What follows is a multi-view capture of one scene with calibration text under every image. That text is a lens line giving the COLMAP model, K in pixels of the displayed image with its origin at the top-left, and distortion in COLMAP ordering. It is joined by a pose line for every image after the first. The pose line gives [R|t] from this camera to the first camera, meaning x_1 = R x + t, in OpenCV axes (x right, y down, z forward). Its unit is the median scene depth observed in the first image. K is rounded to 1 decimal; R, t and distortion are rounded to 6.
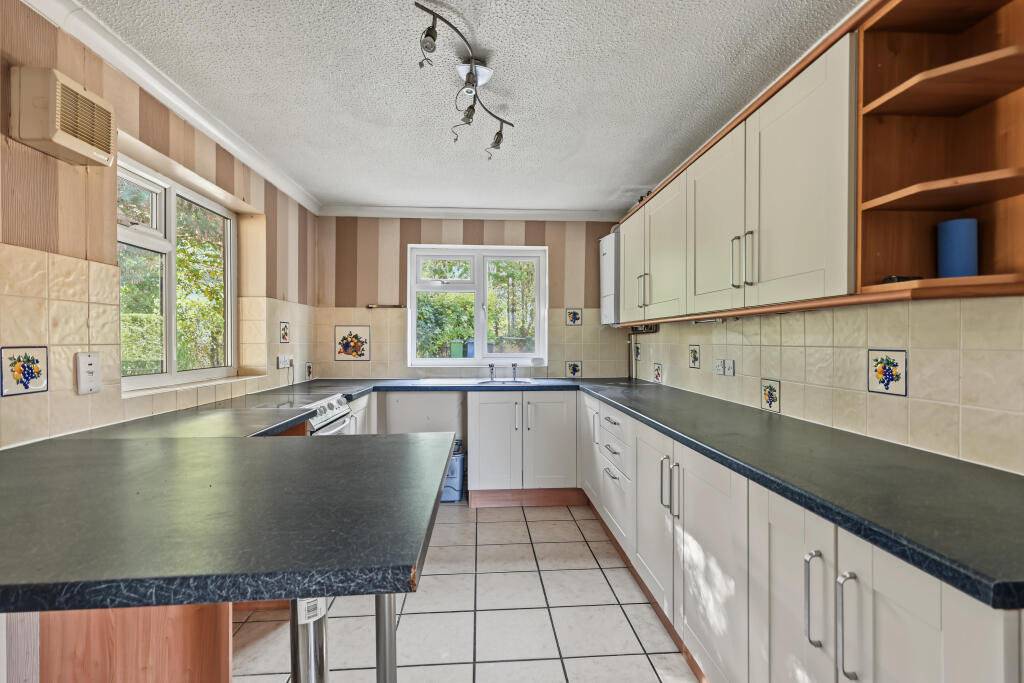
lens RADIAL K [[453.5, 0, 507.4], [0, 453.5, 340.7], [0, 0, 1]] dist [-0.001282, -0.001538]
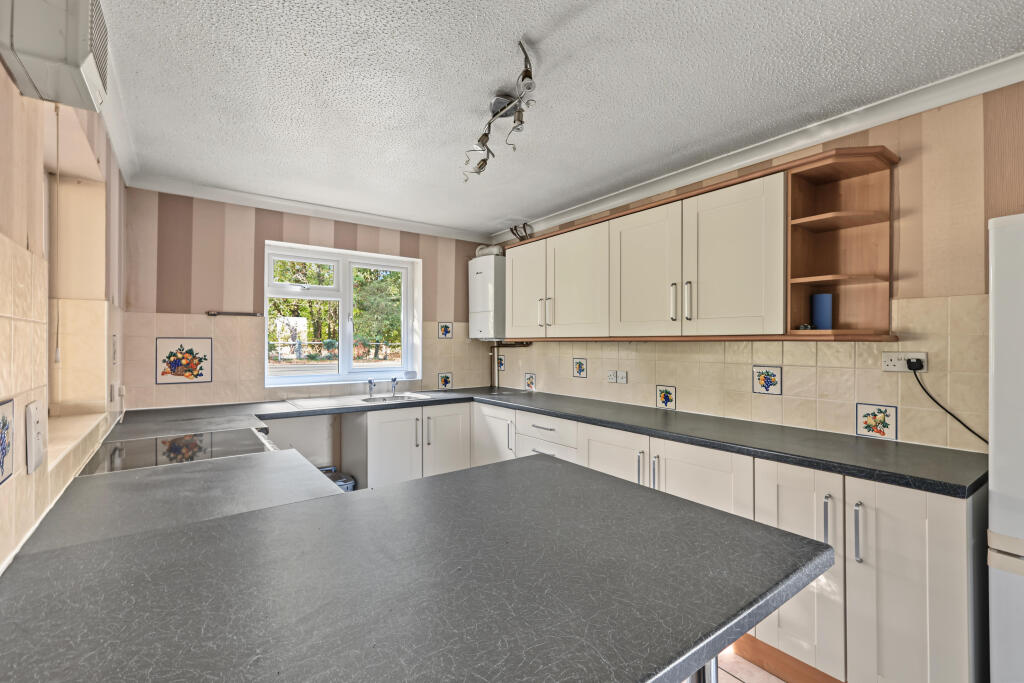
lens RADIAL K [[453.5, 0, 510.5], [0, 453.5, 340.8], [0, 0, 1]] dist [-0.001282, -0.001538]
pose [[0.838679, 0.002493, 0.544621, -0.297282], [0.001079, 0.999980, -0.006239, -0.022382], [-0.544625, 0.005820, 0.838659, 0.057133]]
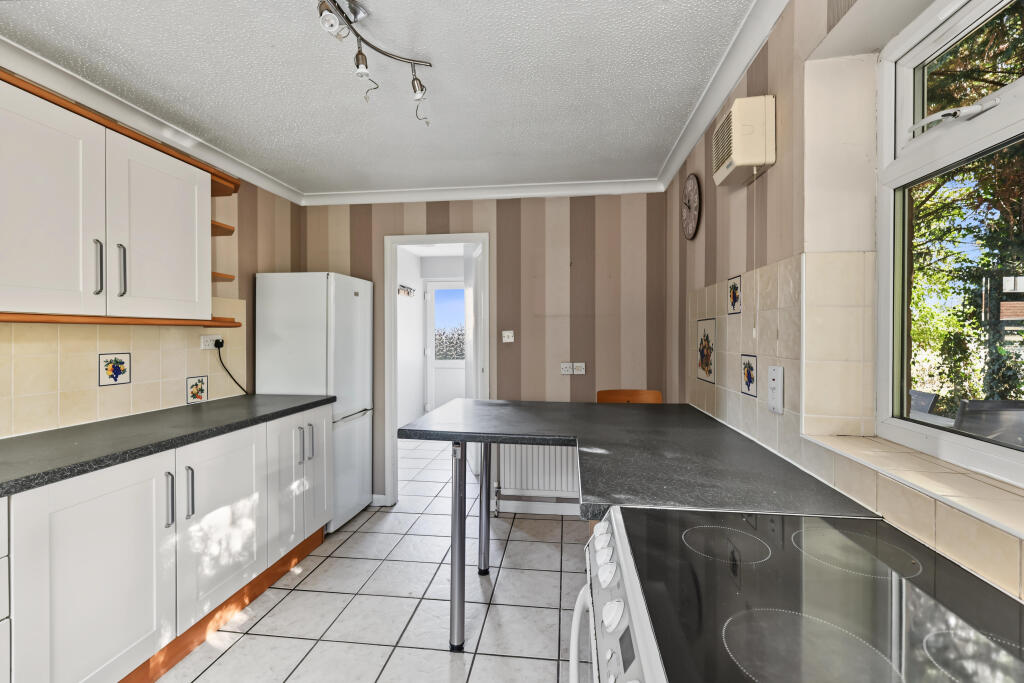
lens RADIAL K [[453.5, 0, 511.8], [0, 453.5, 337.0], [0, 0, 1]] dist [-0.001282, -0.001538]
pose [[-0.982521, -0.002162, 0.186137, -0.239022], [-0.000120, 0.999940, 0.010983, -0.017131], [-0.186149, 0.010769, -0.982462, 0.808900]]
